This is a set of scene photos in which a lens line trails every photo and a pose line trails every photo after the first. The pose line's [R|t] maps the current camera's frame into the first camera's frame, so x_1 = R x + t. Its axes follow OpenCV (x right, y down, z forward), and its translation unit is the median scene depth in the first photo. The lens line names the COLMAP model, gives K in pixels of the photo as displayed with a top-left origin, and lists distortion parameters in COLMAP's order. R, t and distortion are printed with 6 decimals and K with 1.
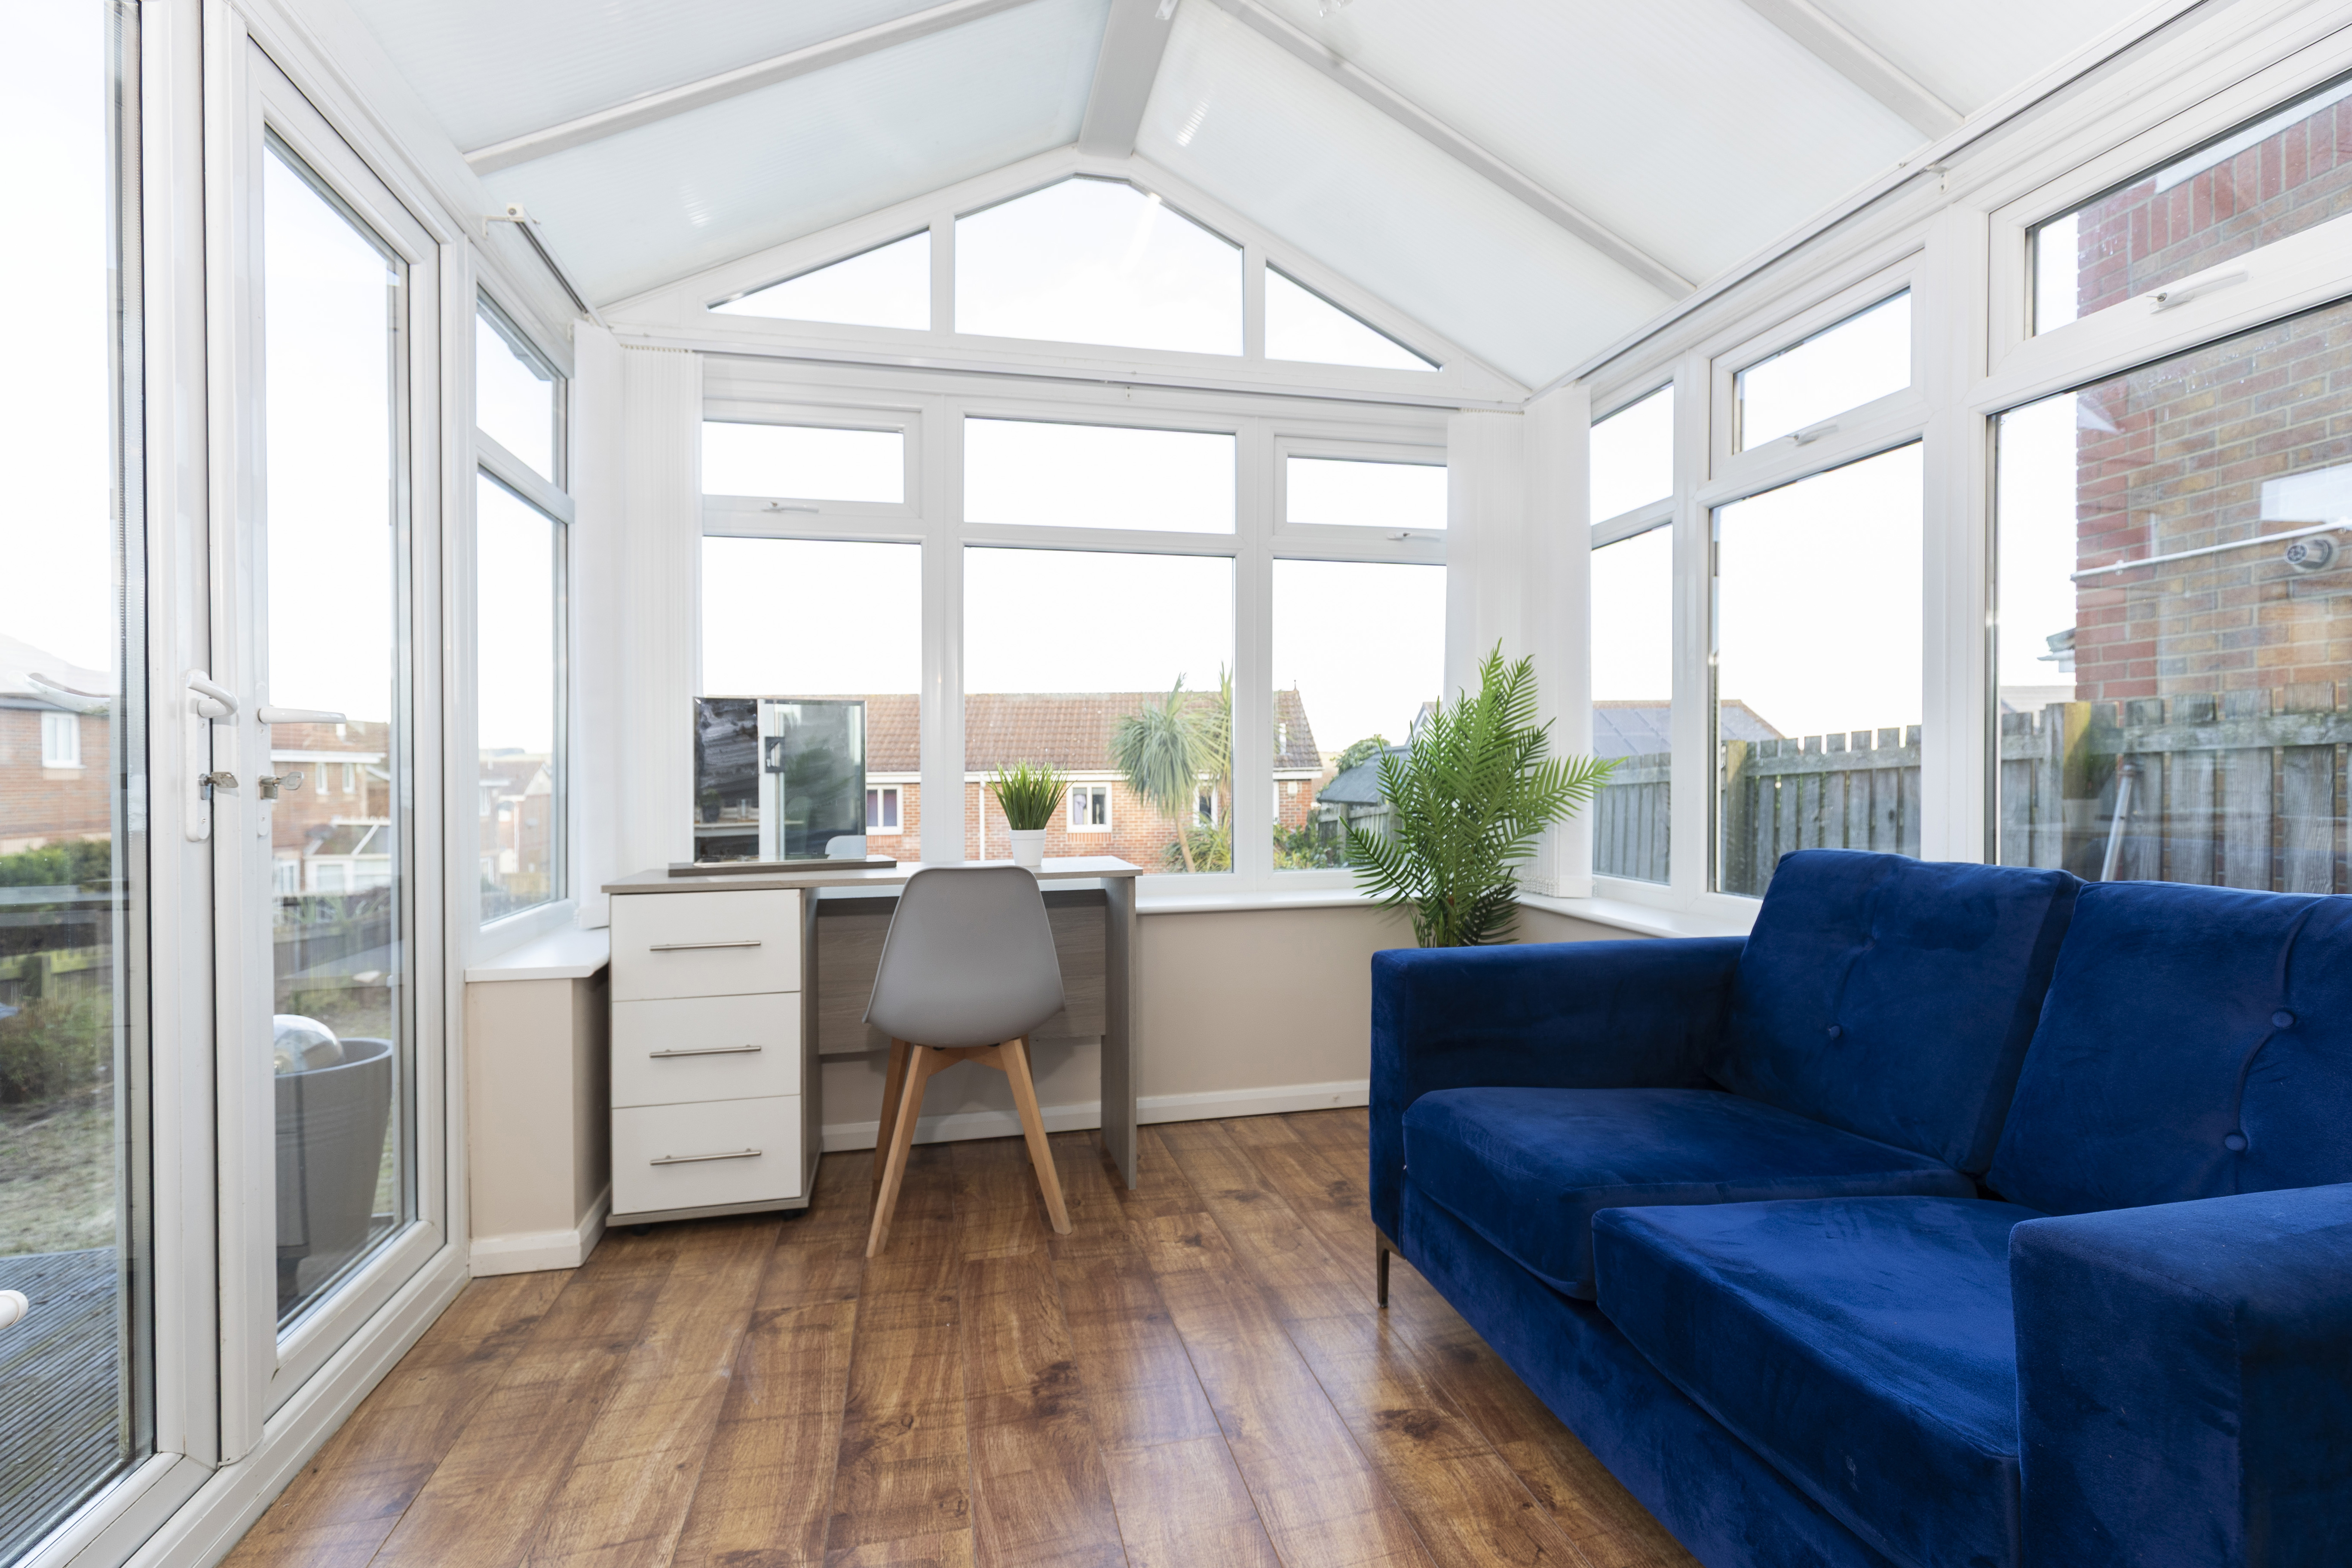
lens RADIAL K [[1059.9, 0, 1174.2], [0, 1059.9, 791.2], [0, 0, 1]] dist [0.011788, -0.000719]
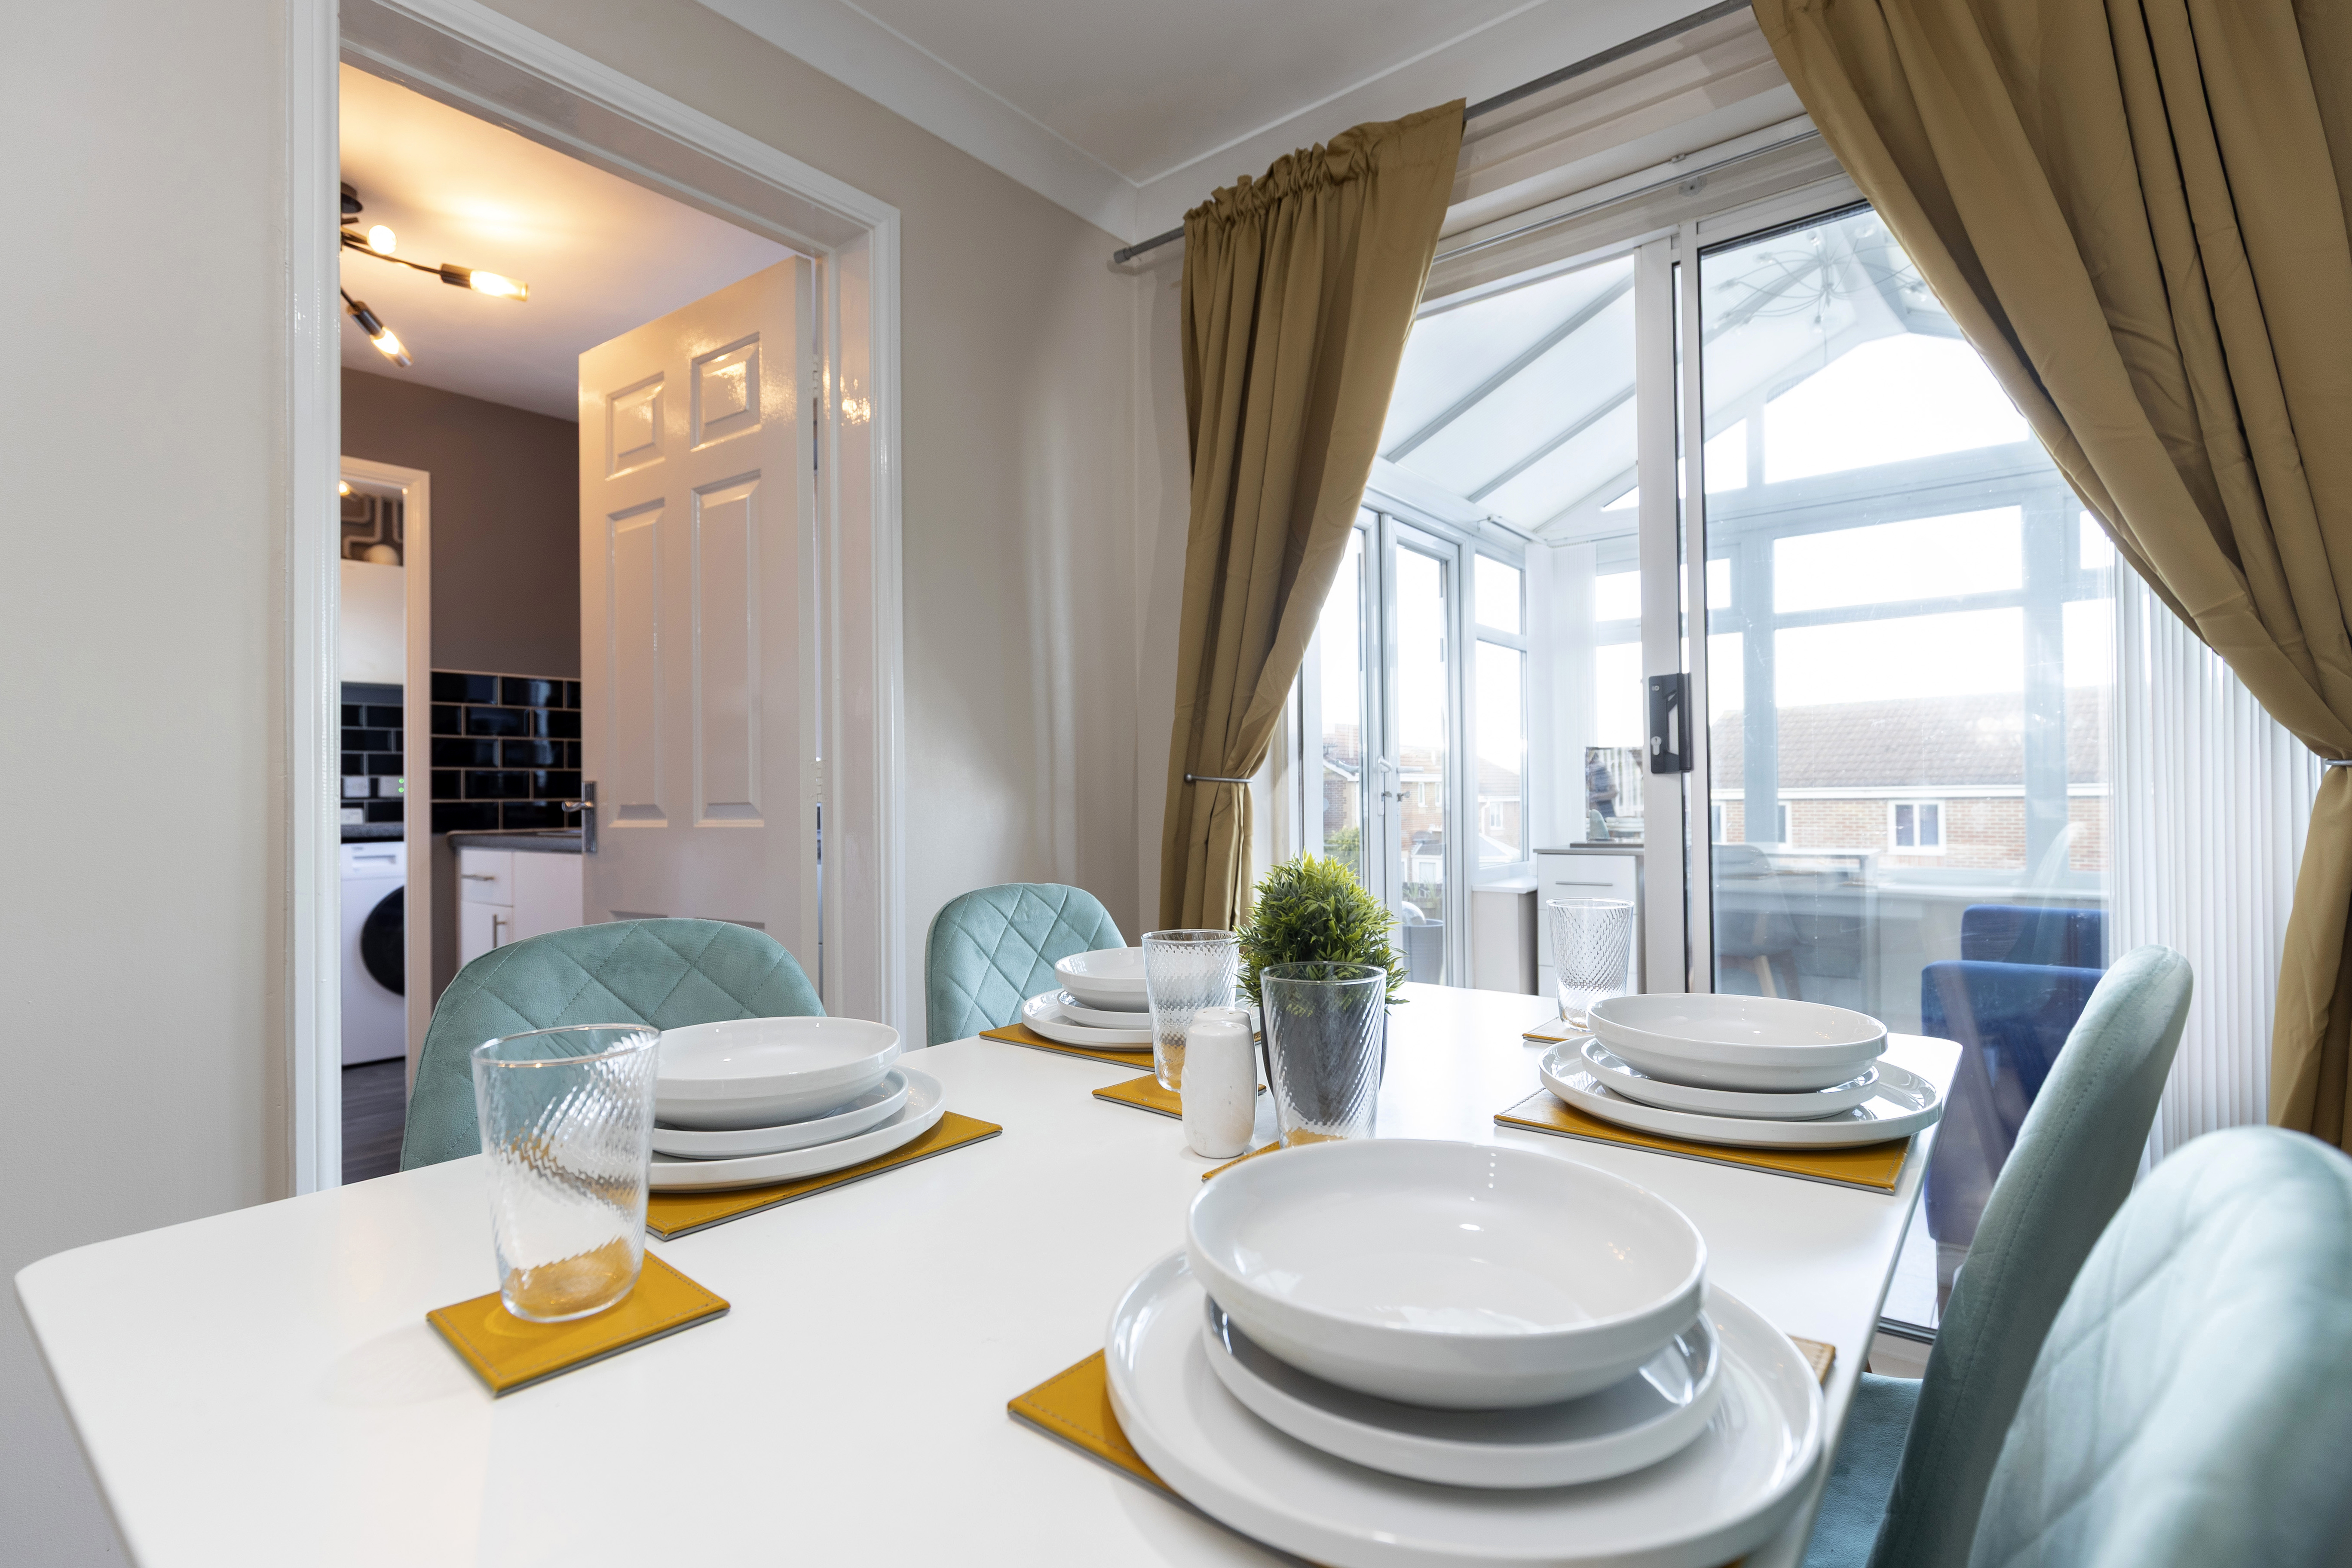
lens RADIAL K [[1084.9, 0, 1176.9], [0, 1084.9, 796.7], [0, 0, 1]] dist [-0.014954, 0.000214]
pose [[0.617348, -0.002617, -0.786686, 0.533849], [-0.003674, 0.999974, -0.006210, 0.008772], [0.786681, 0.006724, 0.617323, -0.630512]]
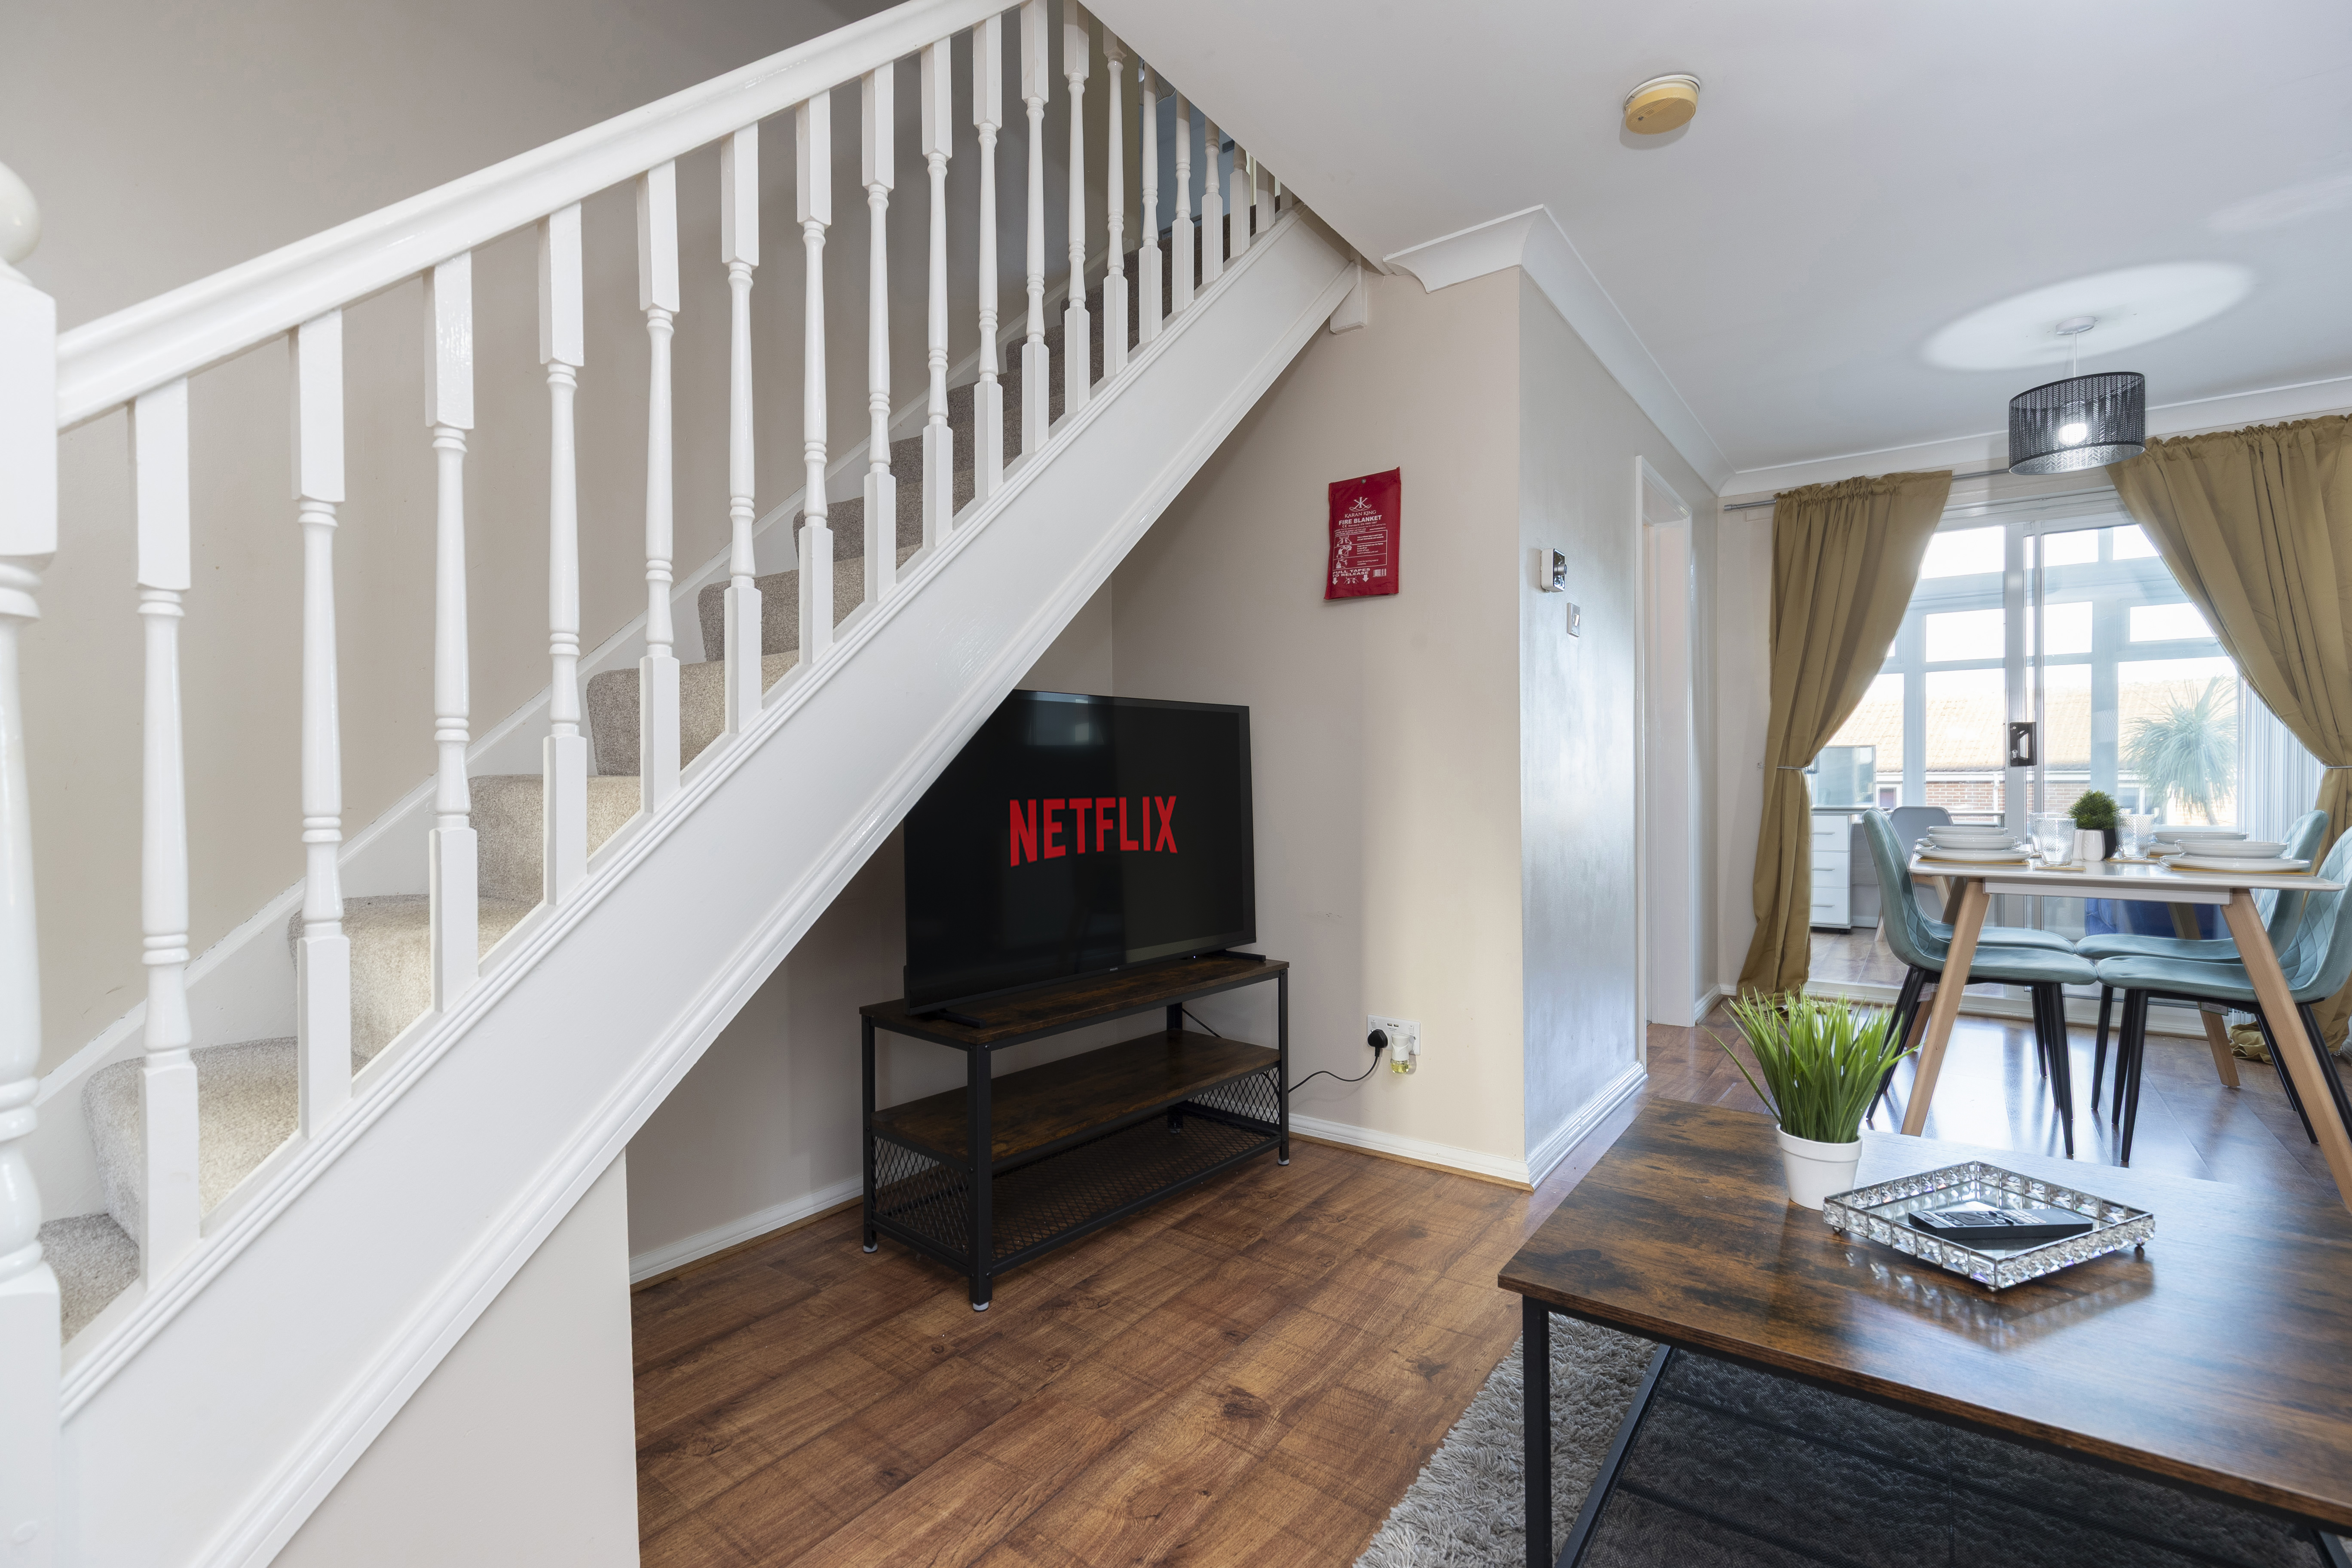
lens RADIAL K [[1059.9, 0, 1174.2], [0, 1059.9, 791.2], [0, 0, 1]] dist [0.011788, -0.000719]
pose [[0.658944, 0.008744, -0.752141, 0.533916], [-0.009855, 0.999947, 0.002991, 0.032284], [0.752127, 0.005441, 0.658995, -1.971383]]
